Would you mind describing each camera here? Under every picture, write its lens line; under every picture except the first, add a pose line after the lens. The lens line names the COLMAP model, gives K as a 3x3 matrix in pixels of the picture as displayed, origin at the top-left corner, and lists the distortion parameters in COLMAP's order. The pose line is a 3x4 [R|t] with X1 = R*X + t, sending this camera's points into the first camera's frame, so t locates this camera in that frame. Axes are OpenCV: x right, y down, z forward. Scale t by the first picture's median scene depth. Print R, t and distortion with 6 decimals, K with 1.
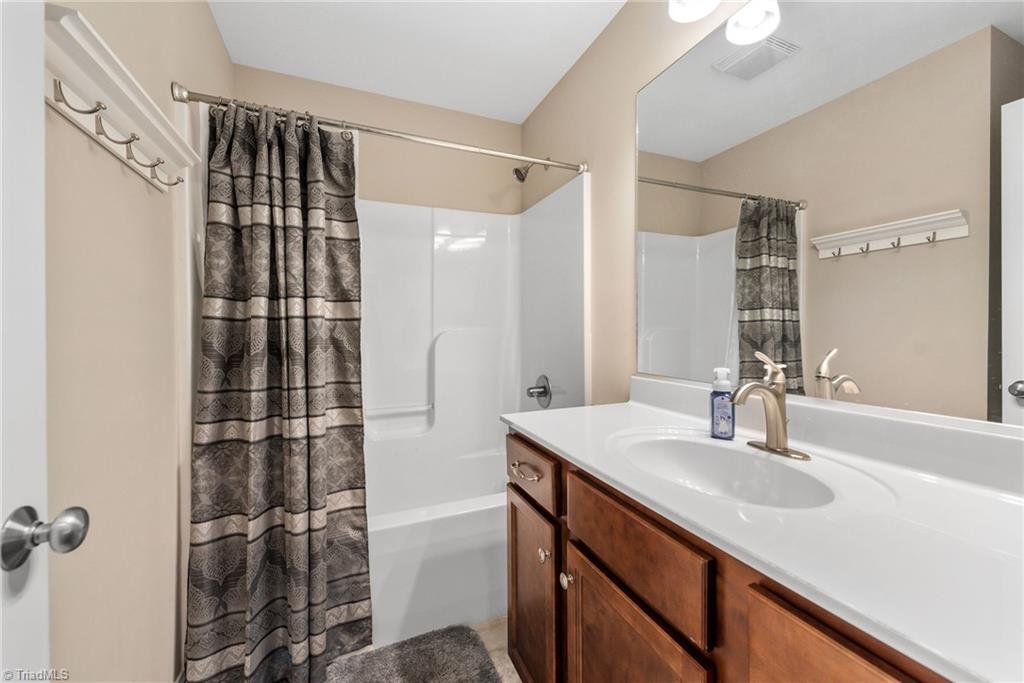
lens RADIAL K [[406.5, 0, 513.9], [0, 406.5, 324.1], [0, 0, 1]] dist [-0.001470, -0.000205]
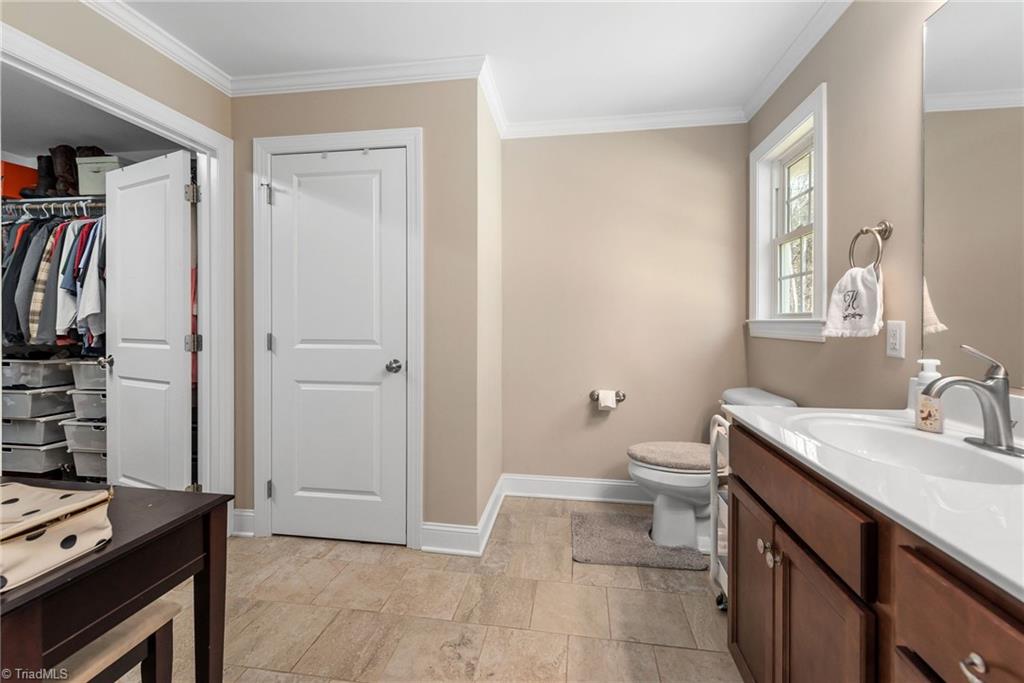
lens RADIAL K [[406.5, 0, 513.9], [0, 406.5, 324.1], [0, 0, 1]] dist [-0.001470, -0.000205]
pose [[0.857021, 0.013827, -0.515096, 0.157501], [0.002339, 0.999525, 0.030723, -0.012296], [0.515276, -0.027535, 0.856582, -0.389064]]
